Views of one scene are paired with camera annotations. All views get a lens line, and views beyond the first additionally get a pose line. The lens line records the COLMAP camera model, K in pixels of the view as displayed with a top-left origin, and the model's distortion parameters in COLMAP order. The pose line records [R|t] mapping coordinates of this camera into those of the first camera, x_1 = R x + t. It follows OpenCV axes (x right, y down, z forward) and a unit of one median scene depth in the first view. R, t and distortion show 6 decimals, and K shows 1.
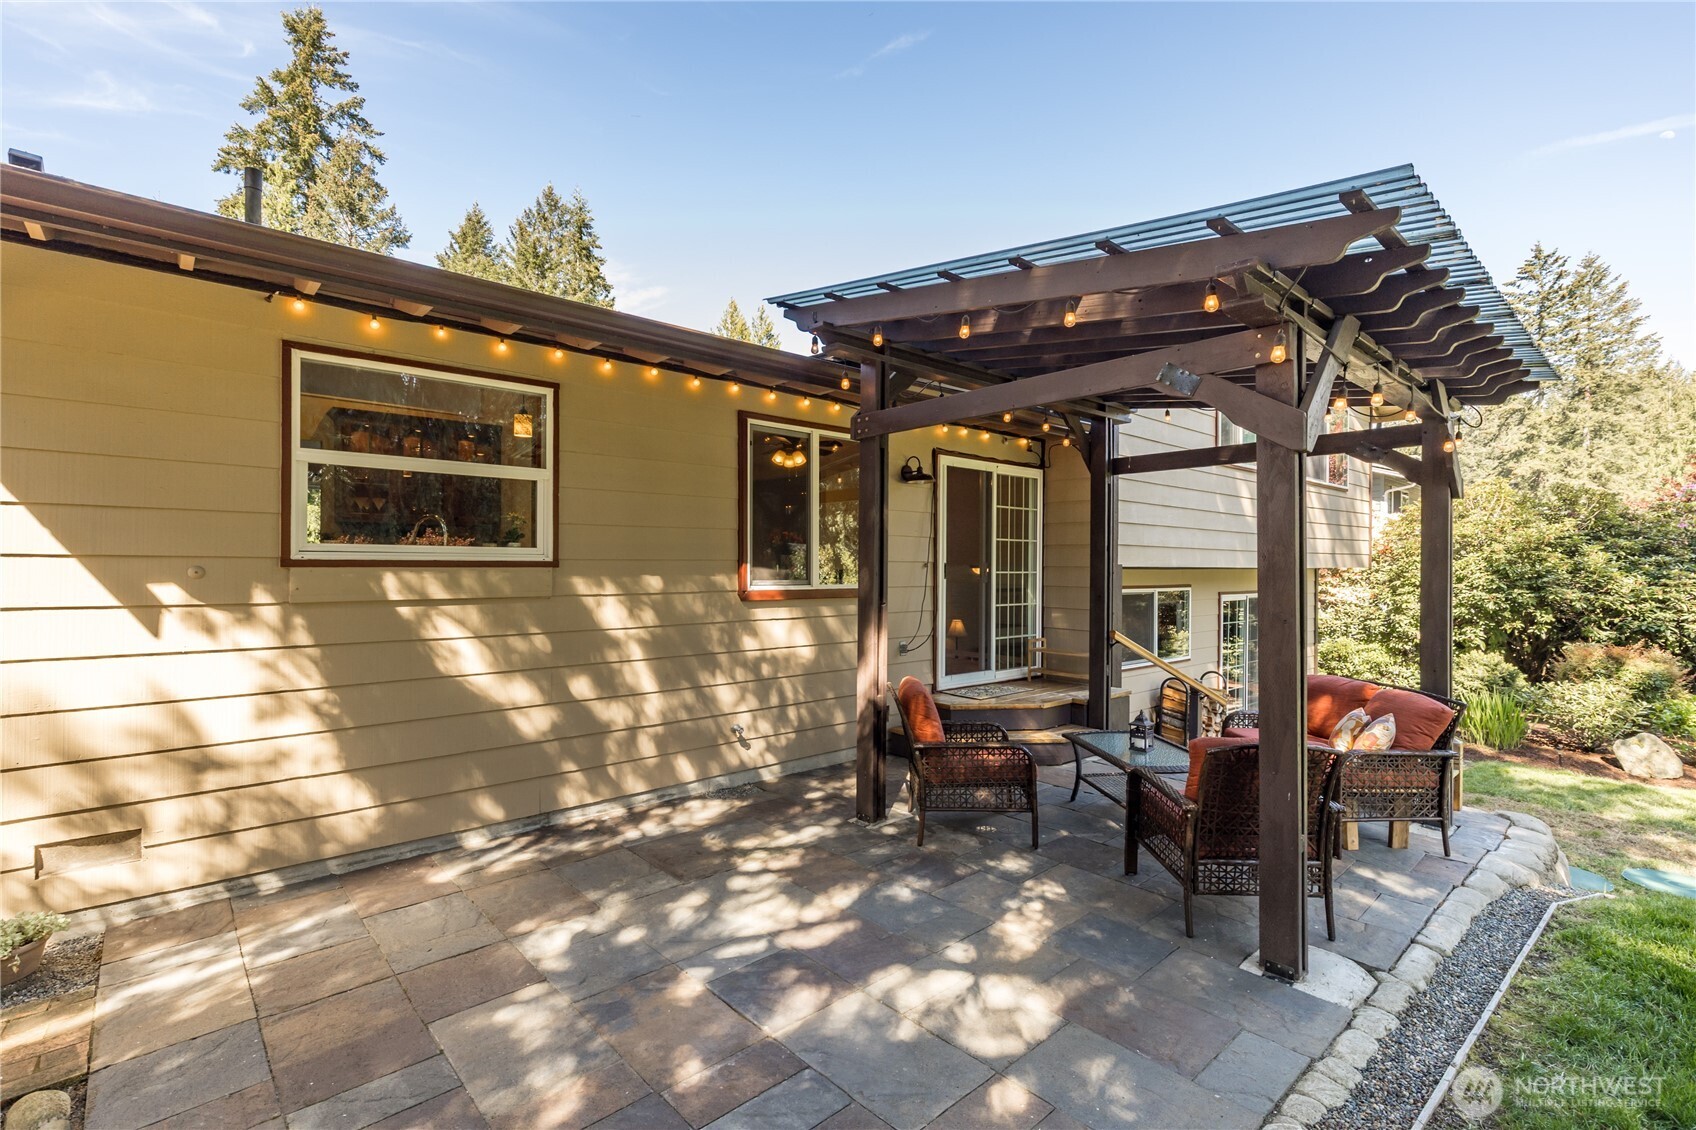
lens RADIAL K [[780.9, 0, 823.1], [0, 780.9, 571.1], [0, 0, 1]] dist [-0.000114, -0.000047]
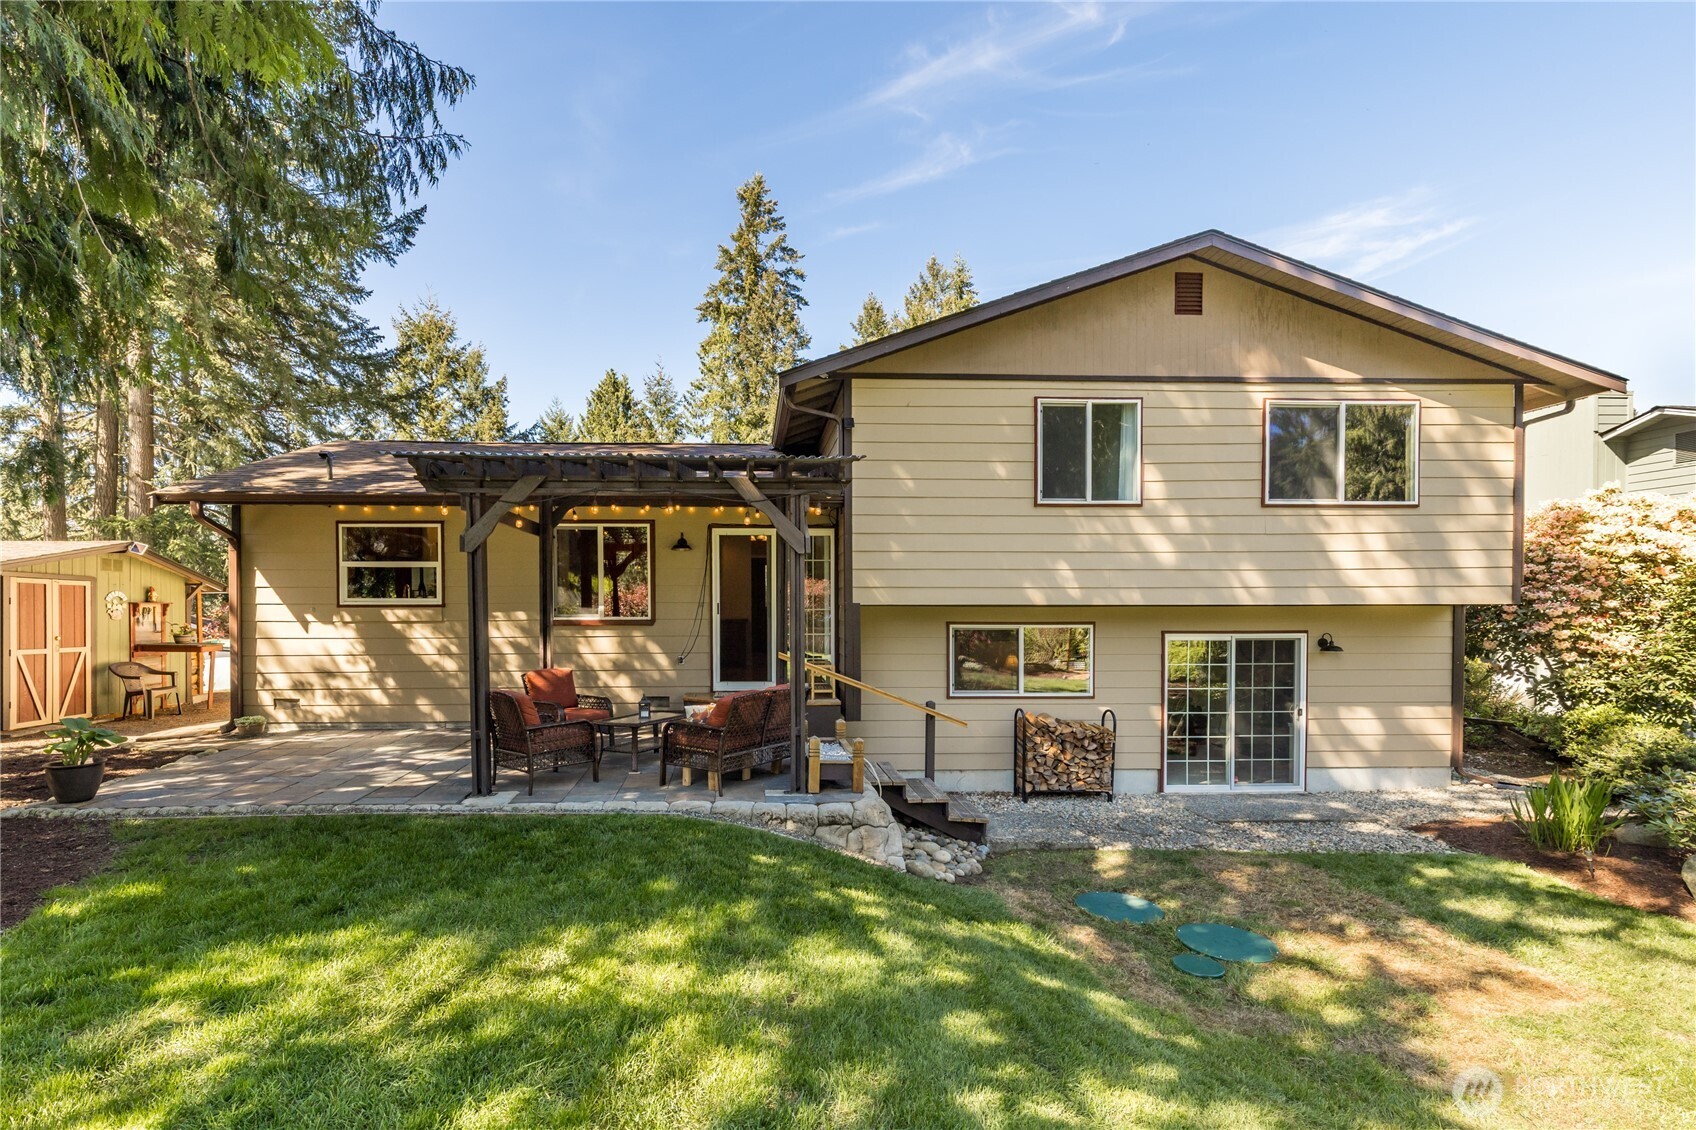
lens RADIAL K [[822.7, 0, 798.6], [0, 822.7, 614.2], [0, 0, 1]] dist [-0.001782, -0.000560]
pose [[0.775680, 0.001102, -0.631125, 0.275803], [0.002417, 0.999986, 0.004717, 0.000972], [0.631122, -0.005184, 0.775667, -0.019868]]
